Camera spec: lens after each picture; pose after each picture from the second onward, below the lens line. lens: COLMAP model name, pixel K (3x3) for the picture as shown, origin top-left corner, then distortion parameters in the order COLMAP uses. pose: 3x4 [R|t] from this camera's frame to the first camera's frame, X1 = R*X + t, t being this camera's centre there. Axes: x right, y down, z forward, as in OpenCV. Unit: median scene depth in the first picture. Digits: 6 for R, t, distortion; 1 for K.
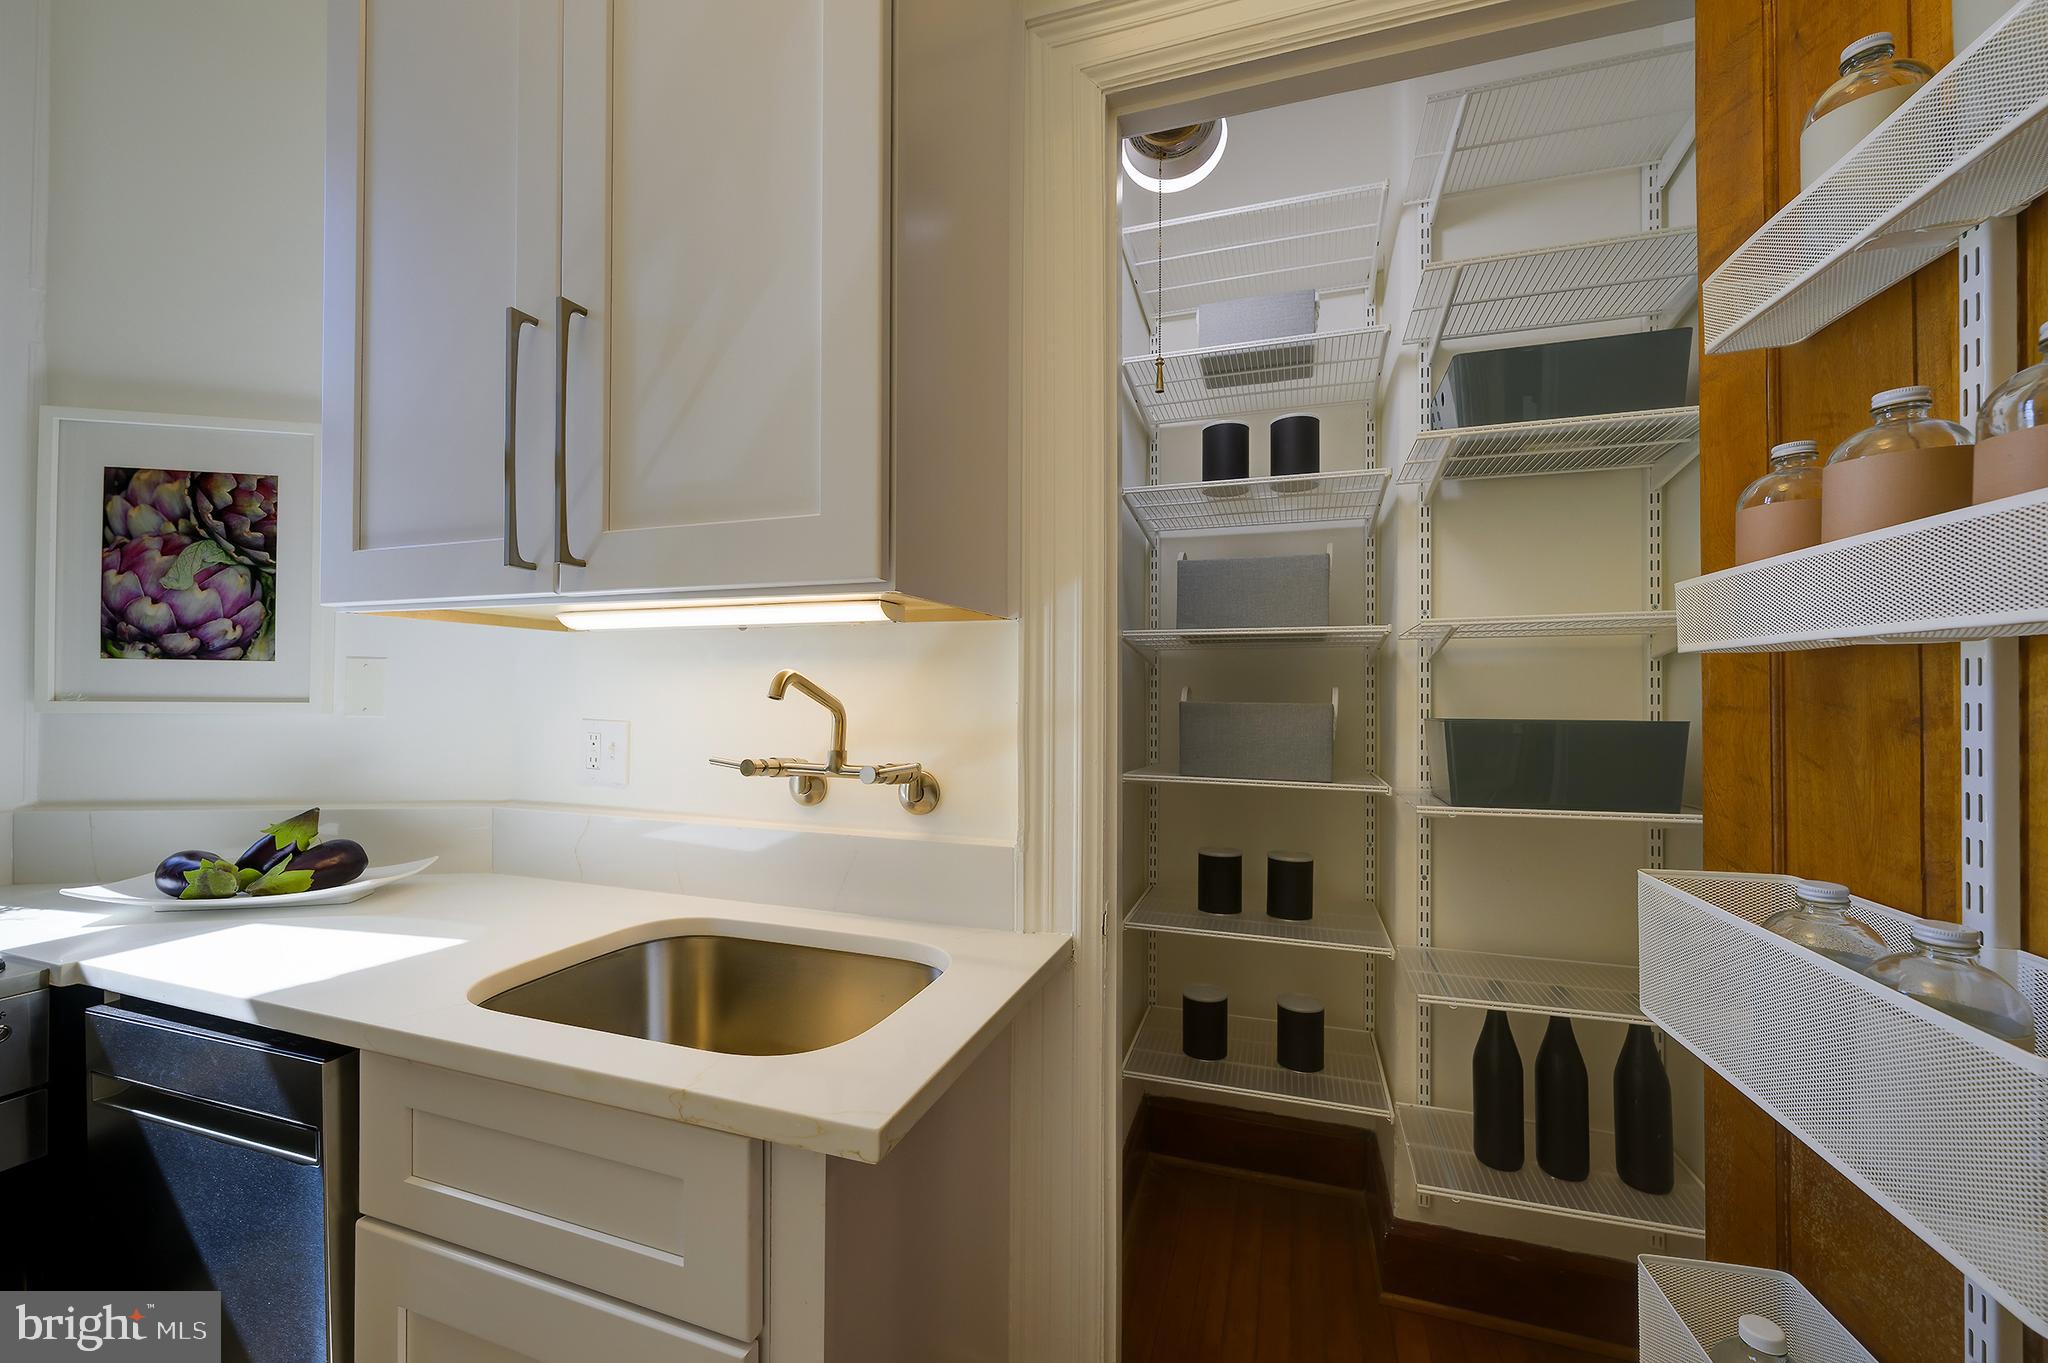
lens RADIAL K [[825.1, 0, 1036.2], [0, 825.1, 677.0], [0, 0, 1]] dist [0.001950, 0.000198]
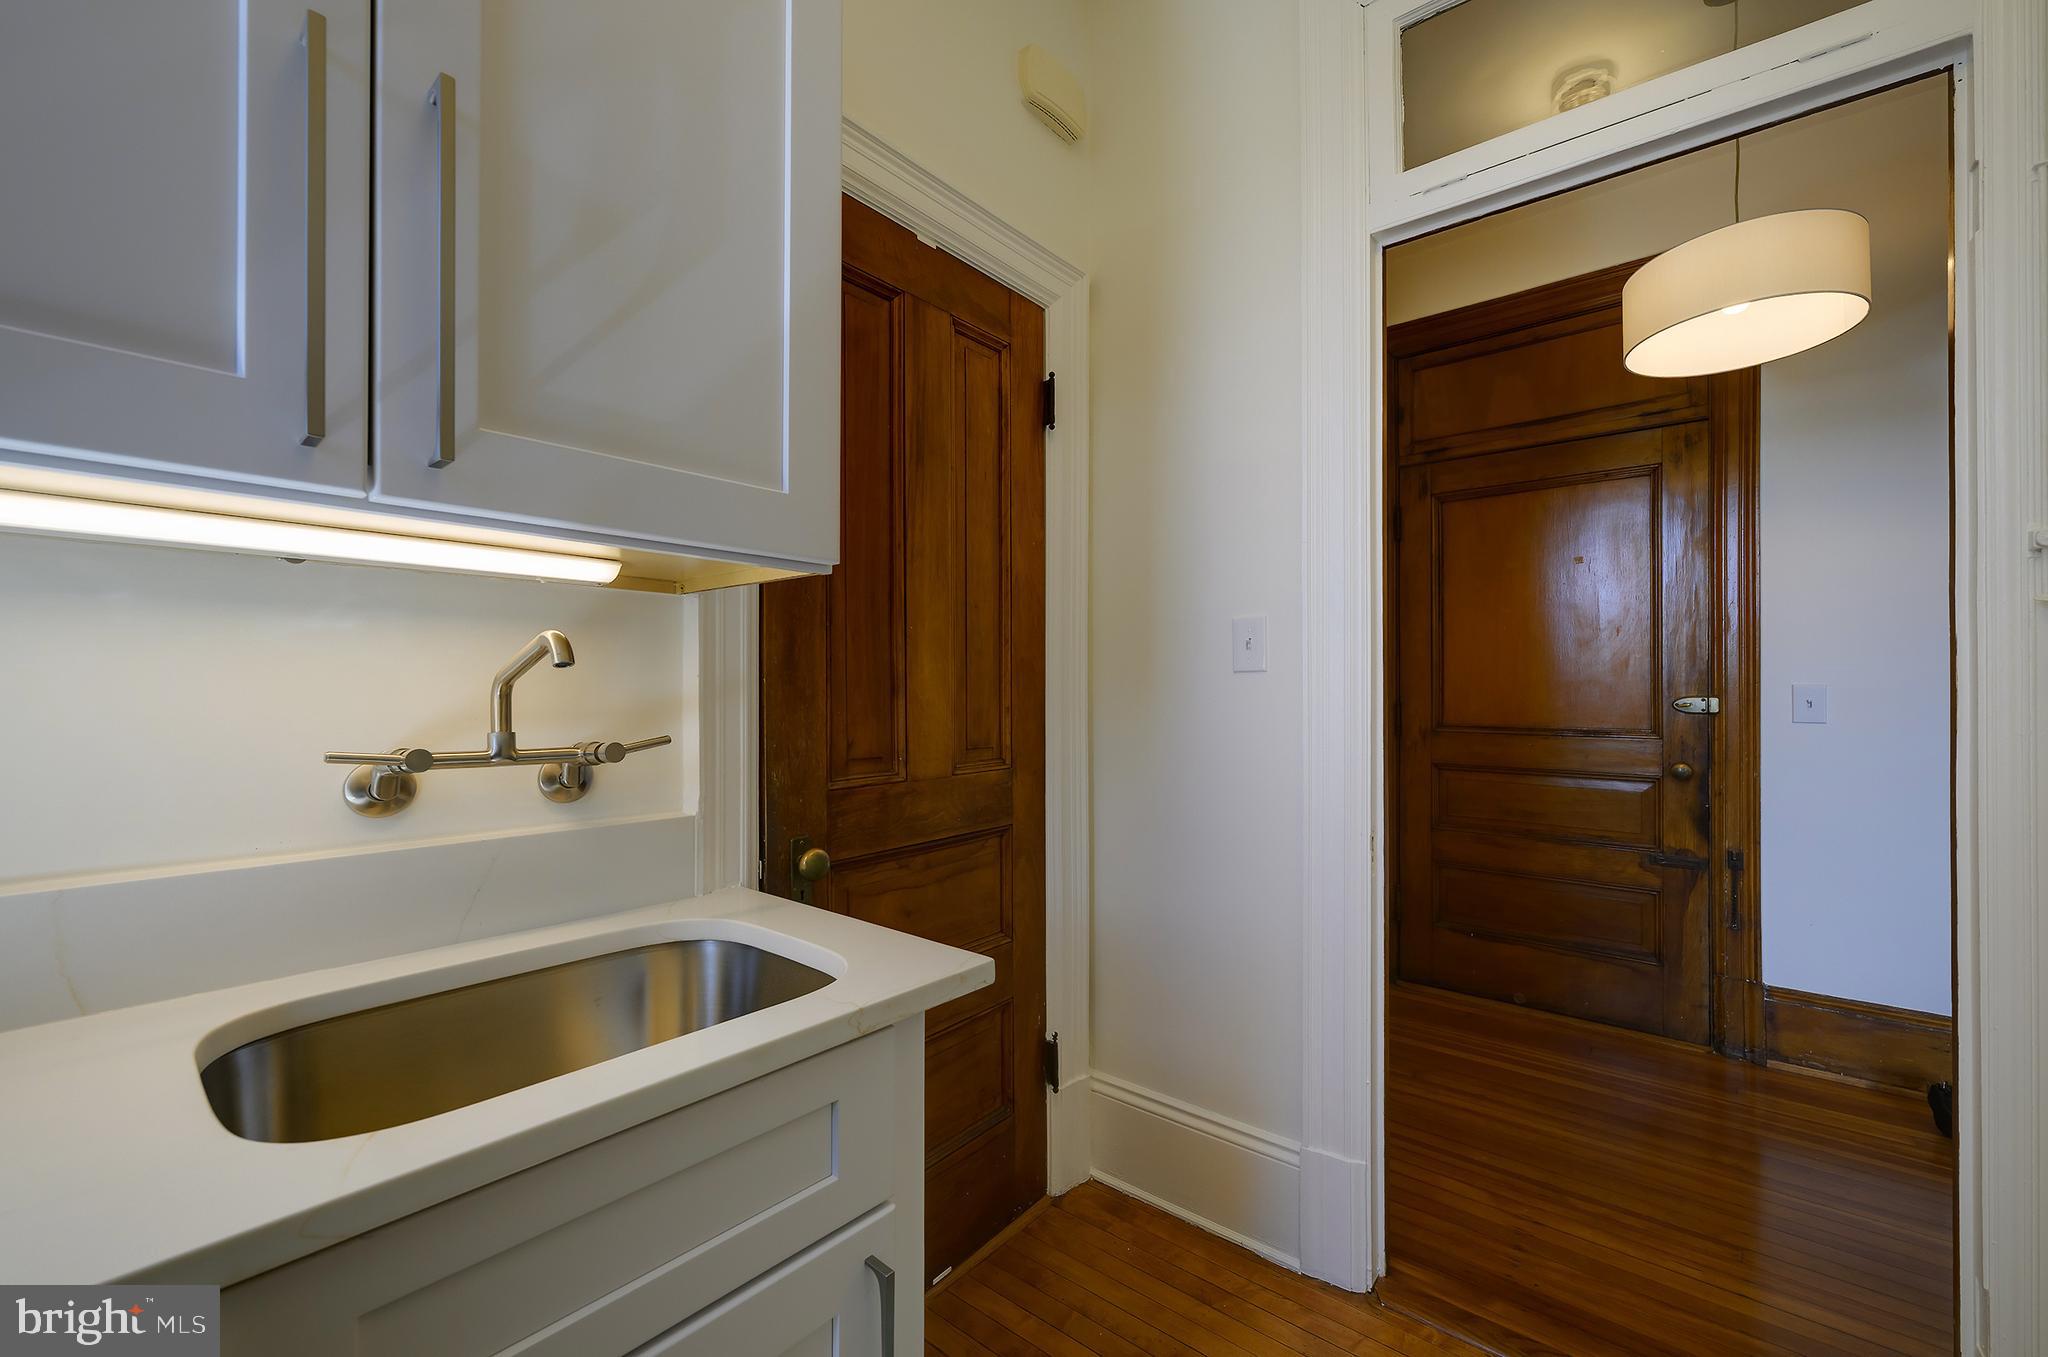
lens RADIAL K [[825.1, 0, 1034.1], [0, 825.1, 687.3], [0, 0, 1]] dist [0.001950, 0.000198]
pose [[0.343325, 0.001784, 0.939215, -0.691991], [-0.016640, 0.999853, 0.004183, 0.026294], [-0.939069, -0.017065, 0.343305, 0.197443]]
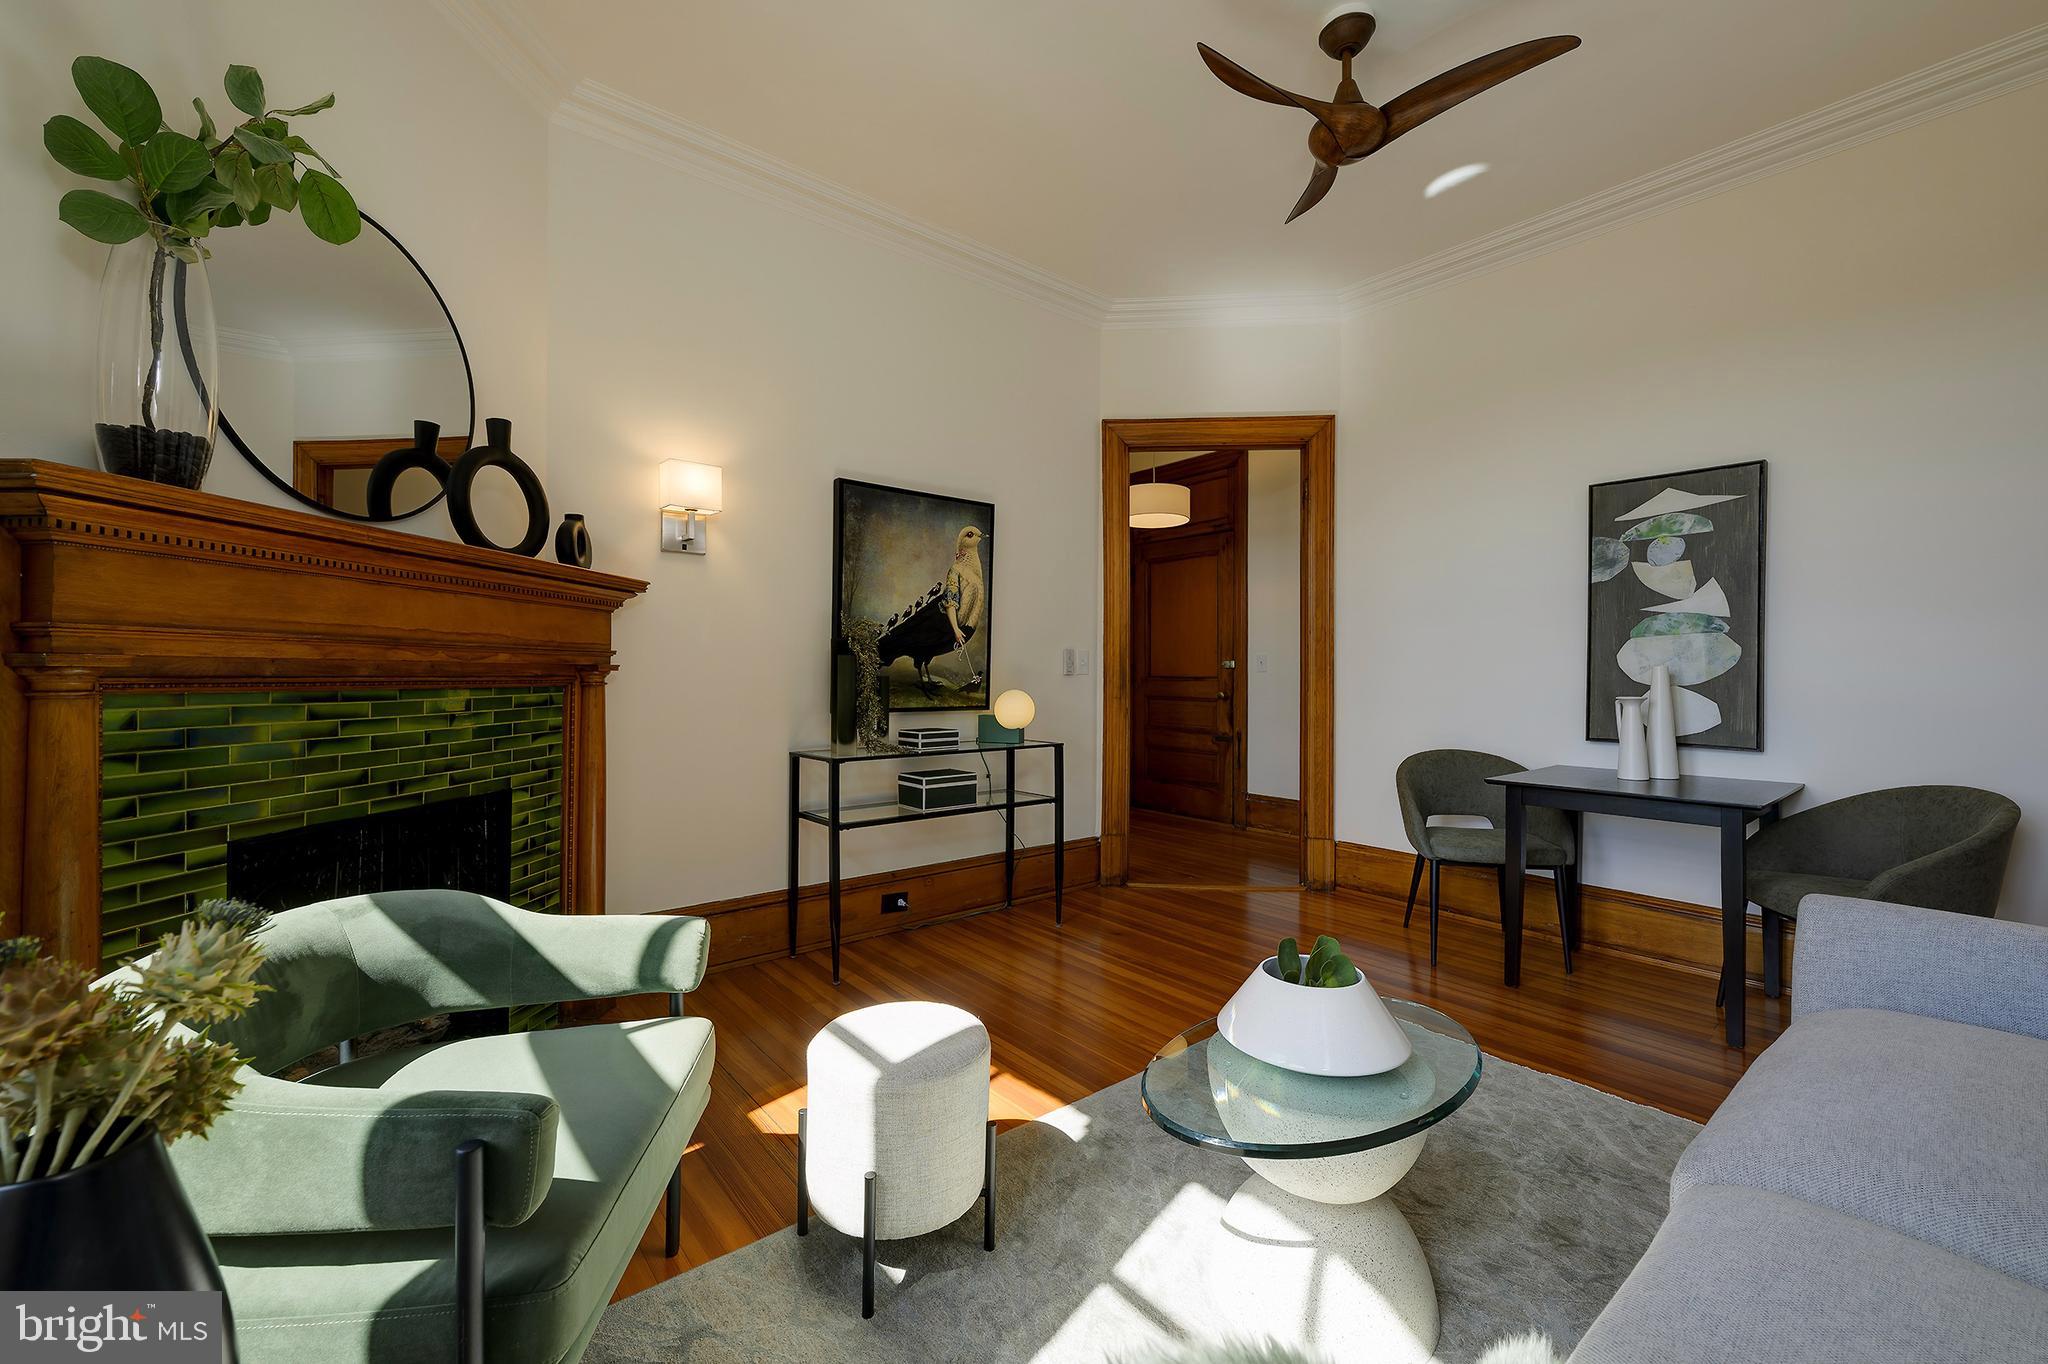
lens RADIAL K [[821.5, 0, 1026.8], [0, 821.5, 671.9], [0, 0, 1]] dist [0.001863, -0.000007]
pose [[0.531224, 0.002301, 0.847228, -2.356172], [-0.015897, 0.999847, 0.007252, 0.074454], [-0.847082, -0.017321, 0.531179, -1.939188]]
